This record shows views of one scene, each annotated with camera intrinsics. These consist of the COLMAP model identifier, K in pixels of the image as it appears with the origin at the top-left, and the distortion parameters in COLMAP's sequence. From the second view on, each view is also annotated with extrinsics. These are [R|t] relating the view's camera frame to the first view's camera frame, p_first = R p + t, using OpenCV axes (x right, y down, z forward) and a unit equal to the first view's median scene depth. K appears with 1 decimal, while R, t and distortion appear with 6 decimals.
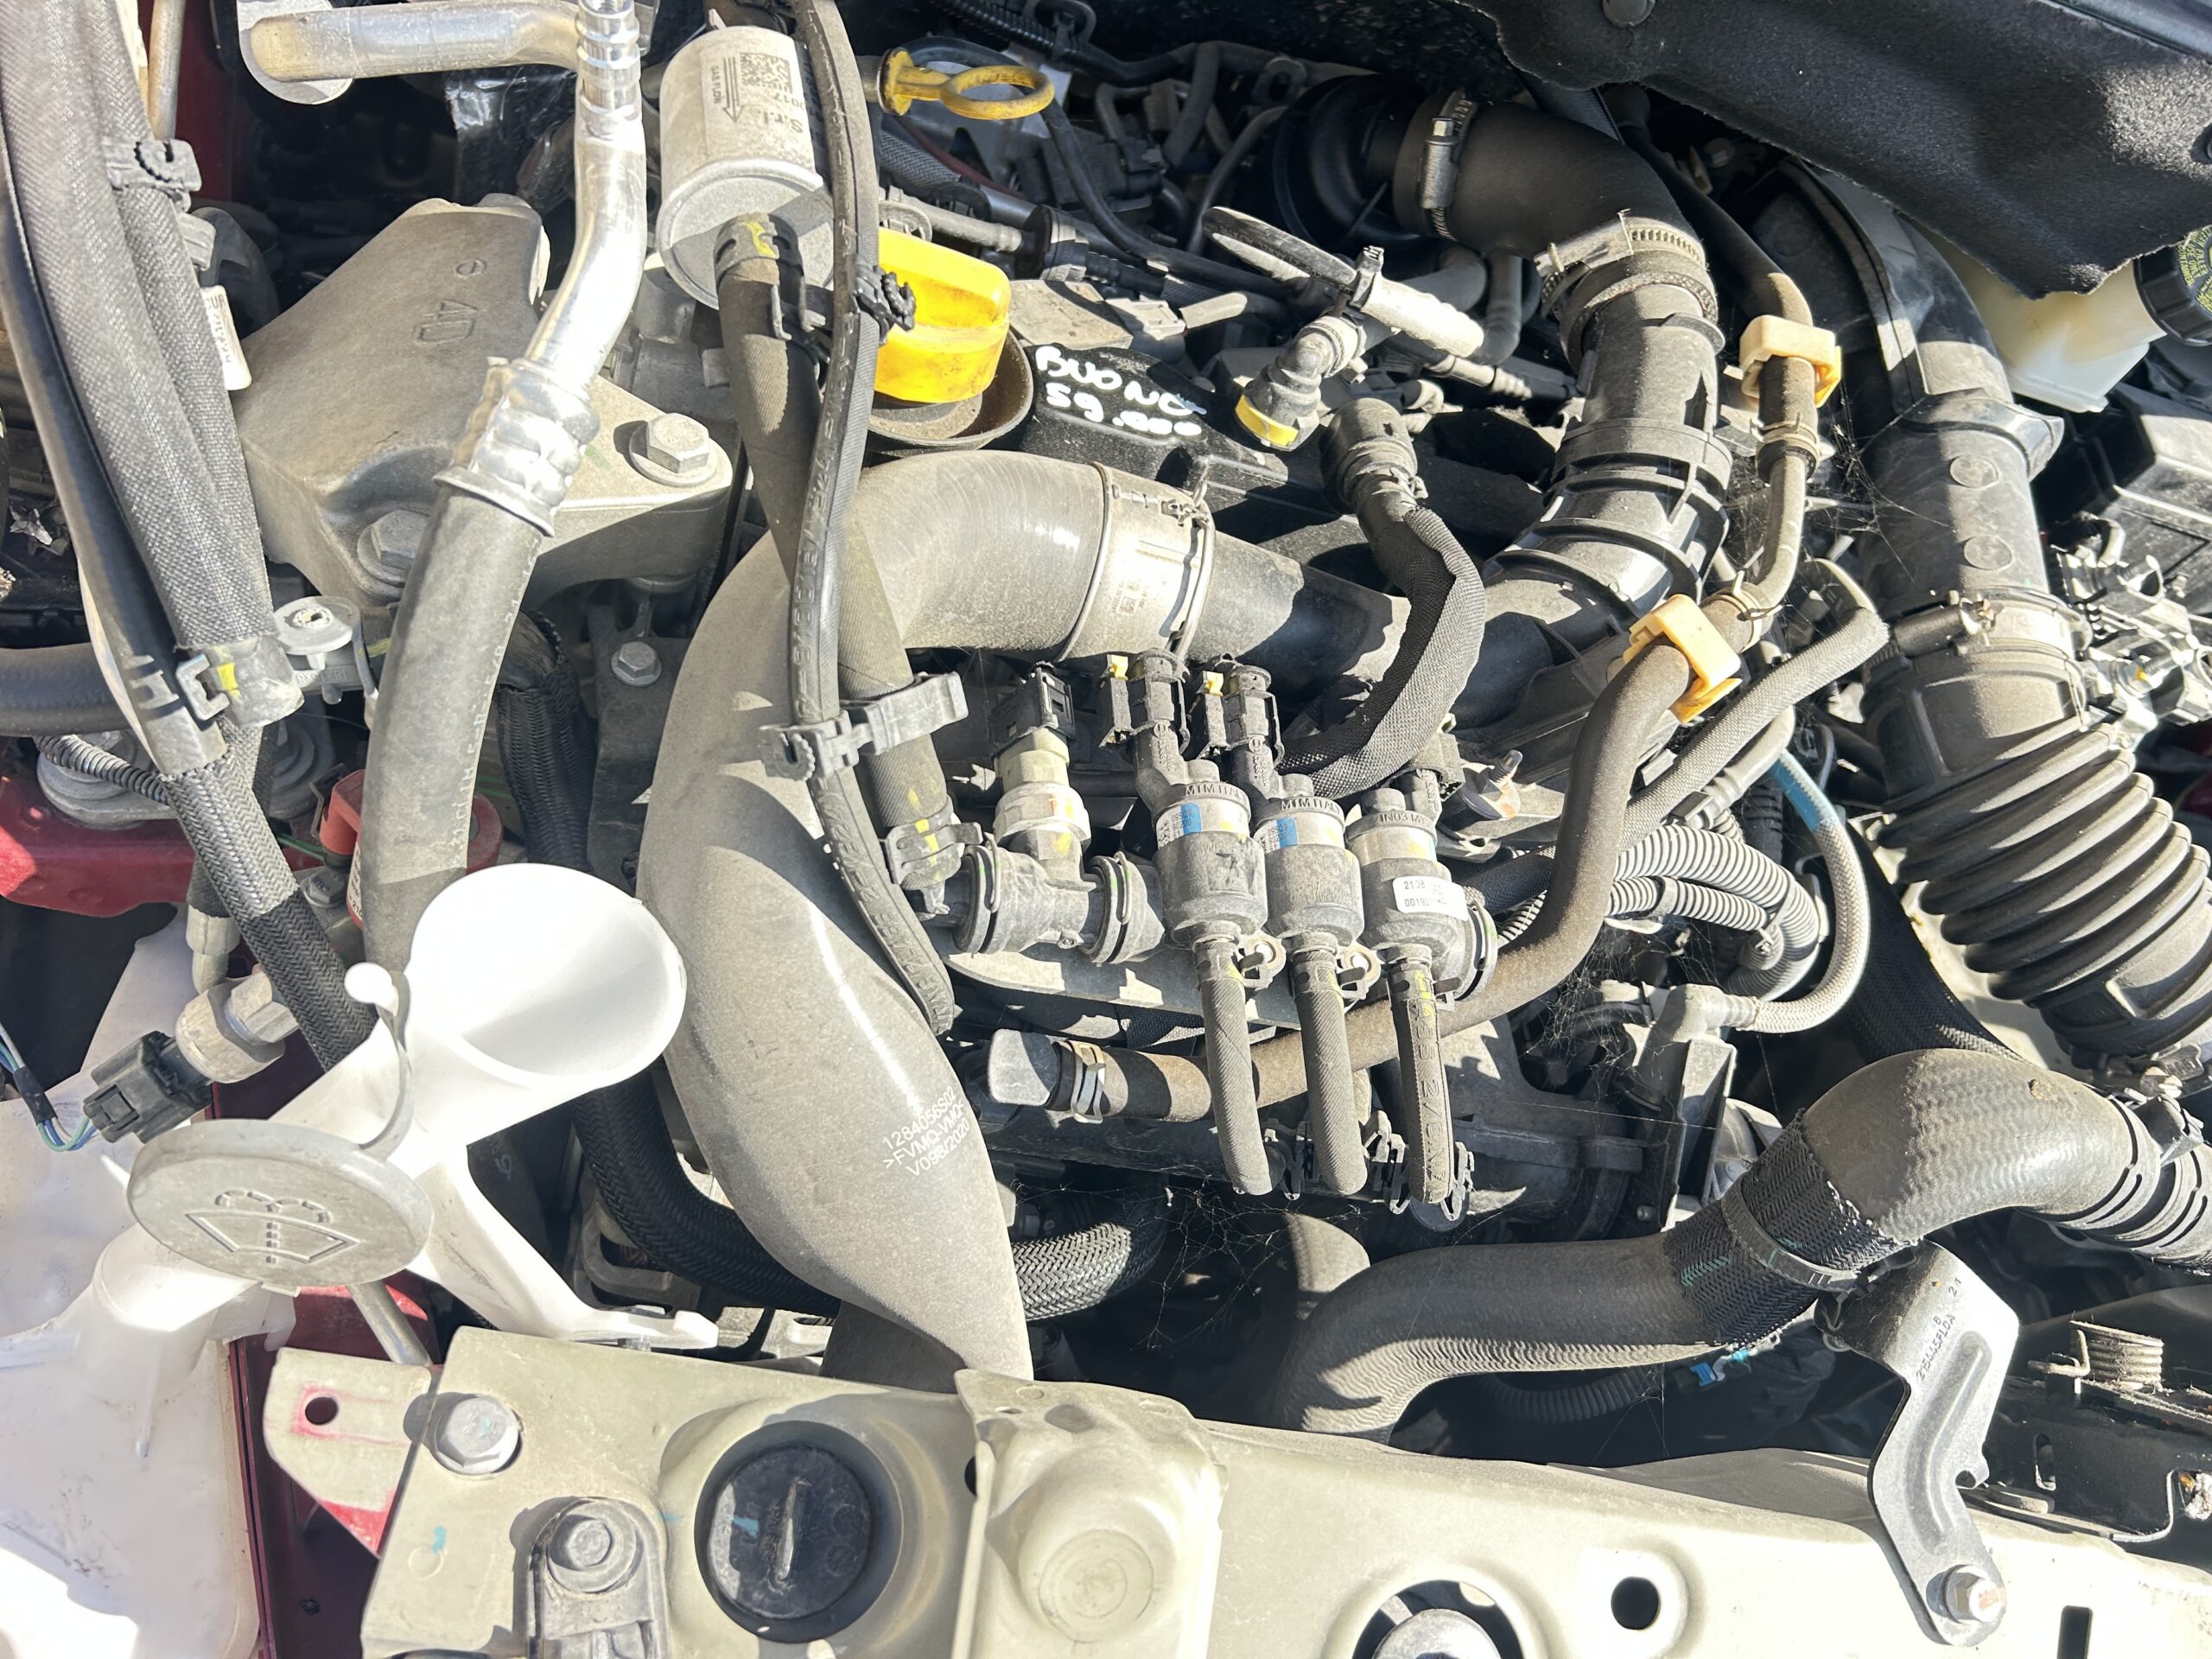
lens RADIAL K [[1695.7, 0, 956.6], [0, 1695.7, 1006.2], [0, 0, 1]] dist [-0.002970, -0.022774]
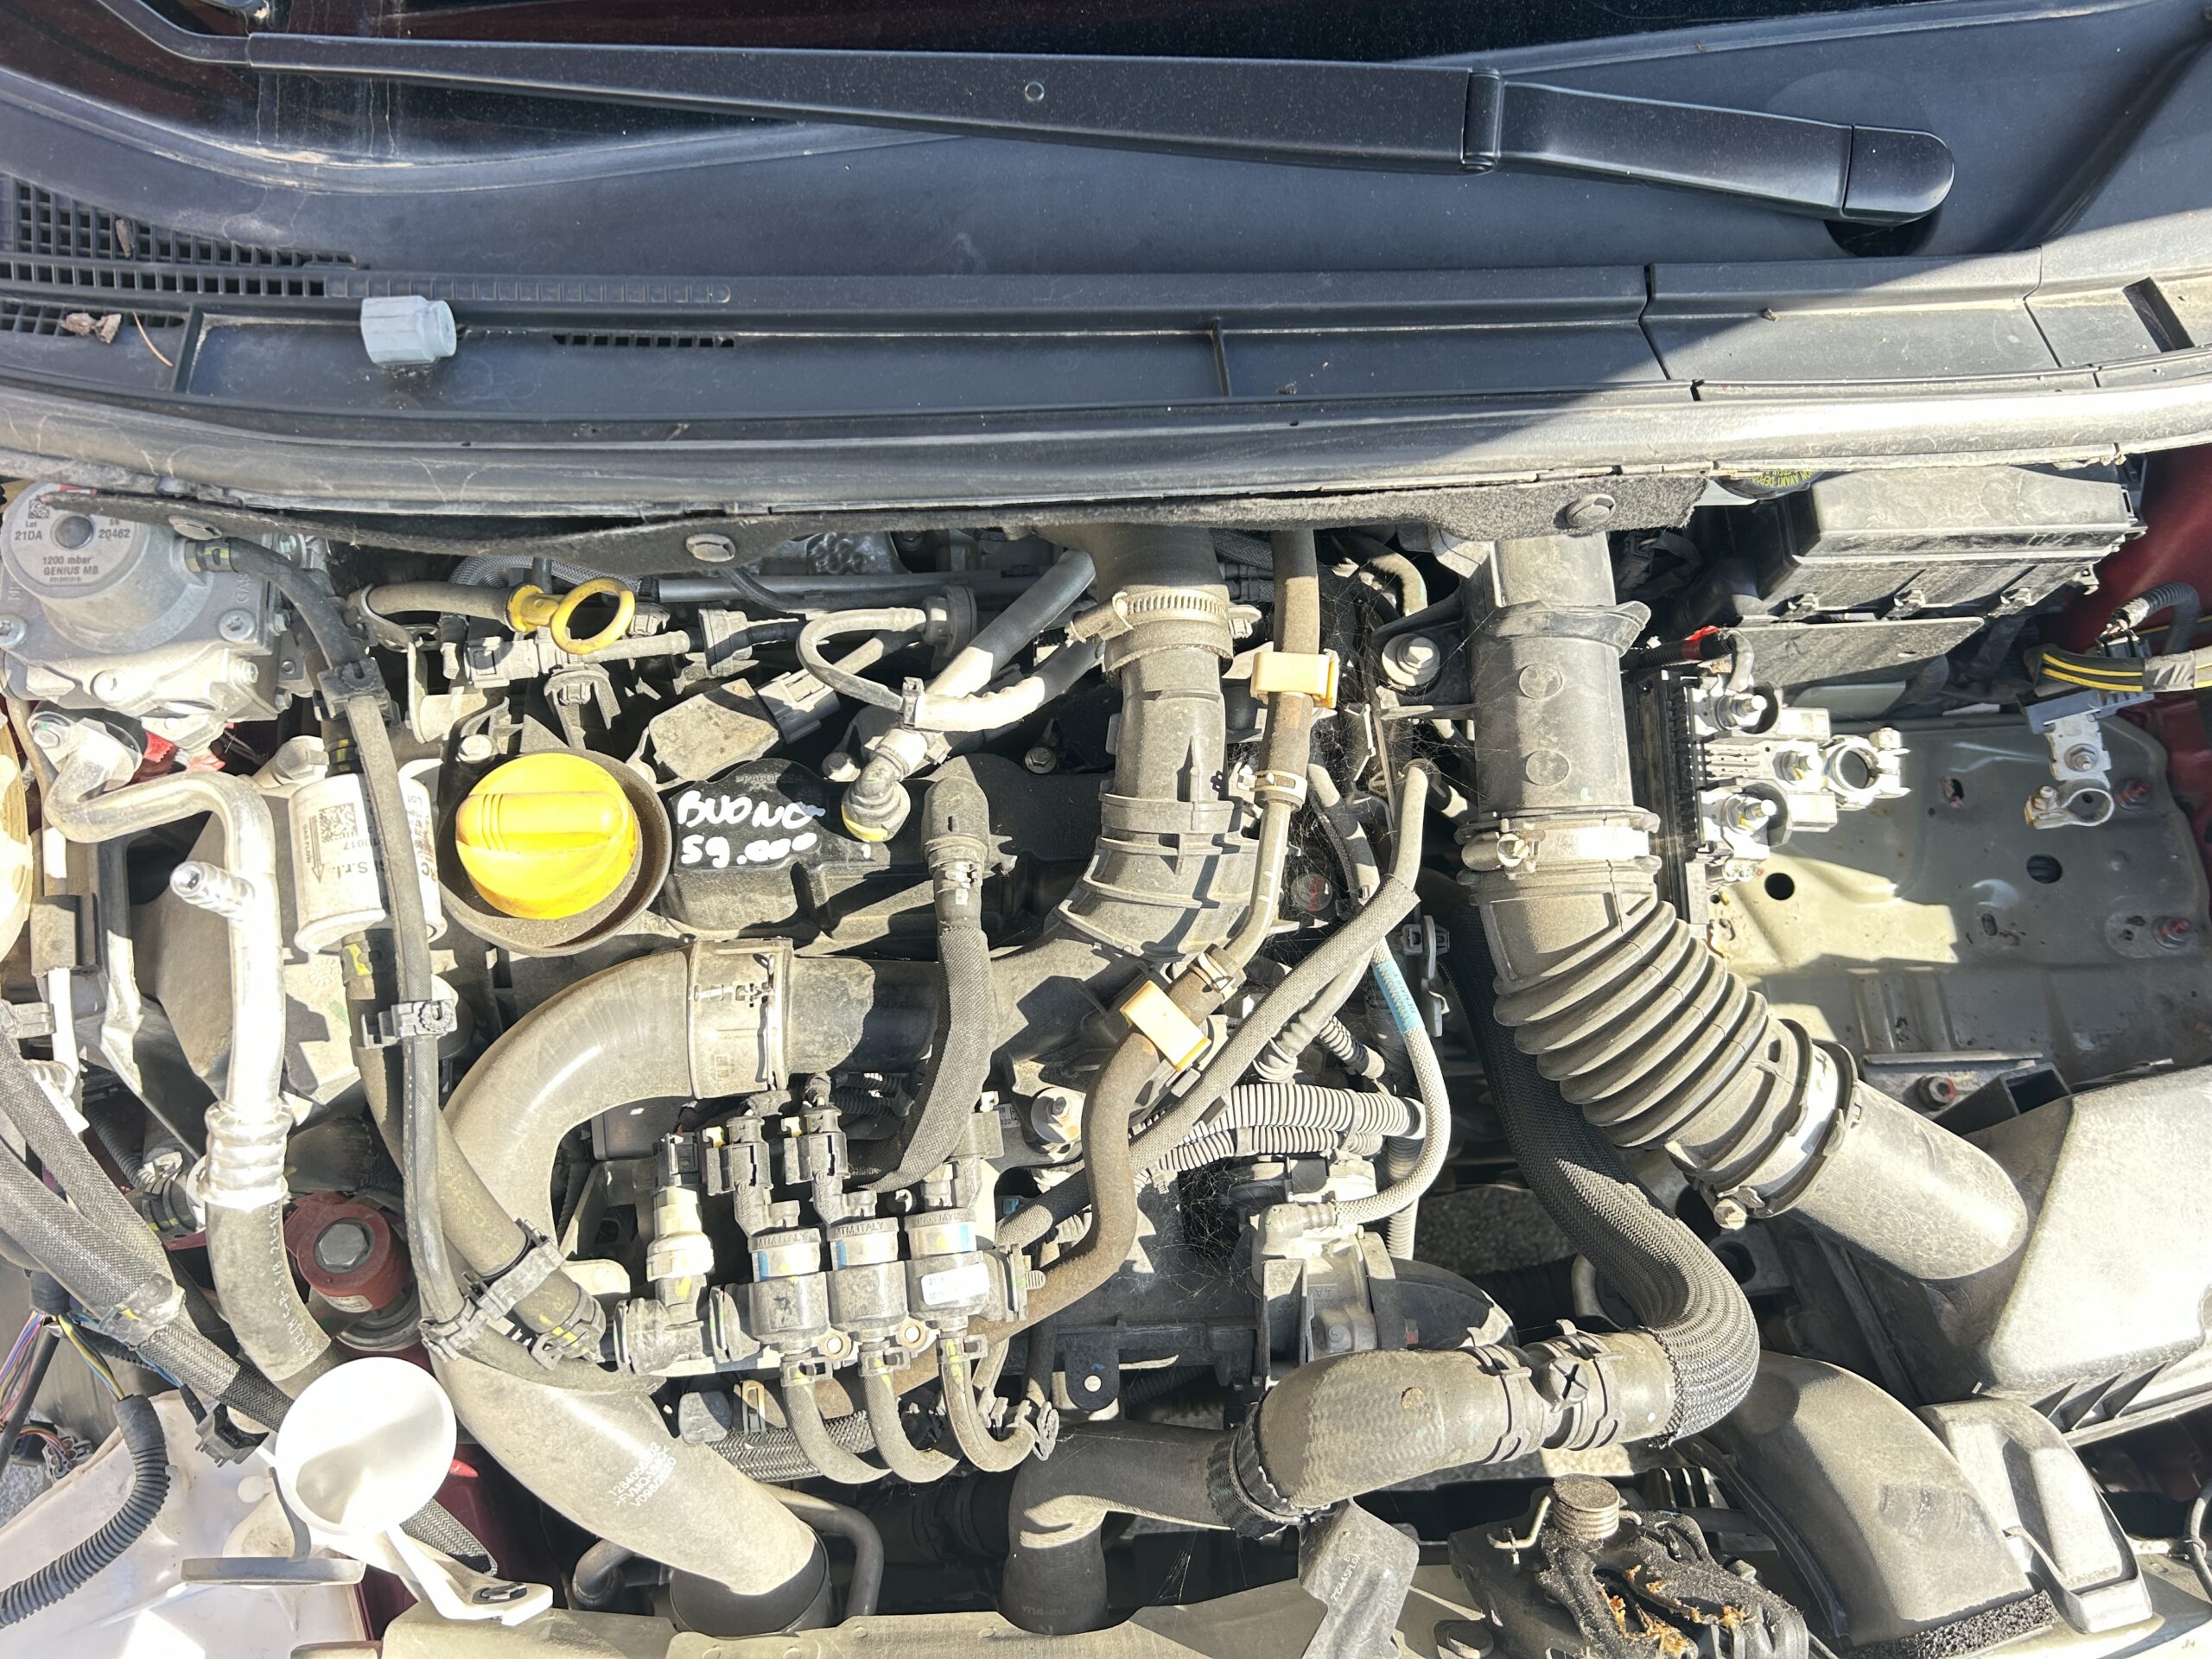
lens RADIAL K [[1695.2, 0, 1106.0], [0, 1695.2, 829.5], [0, 0, 1]] dist [0.091660, -0.370428]
pose [[0.955740, -0.129867, -0.263999, 0.686802], [0.195153, 0.951327, 0.238523, -0.607615], [0.220173, -0.279486, 0.934565, -0.130913]]
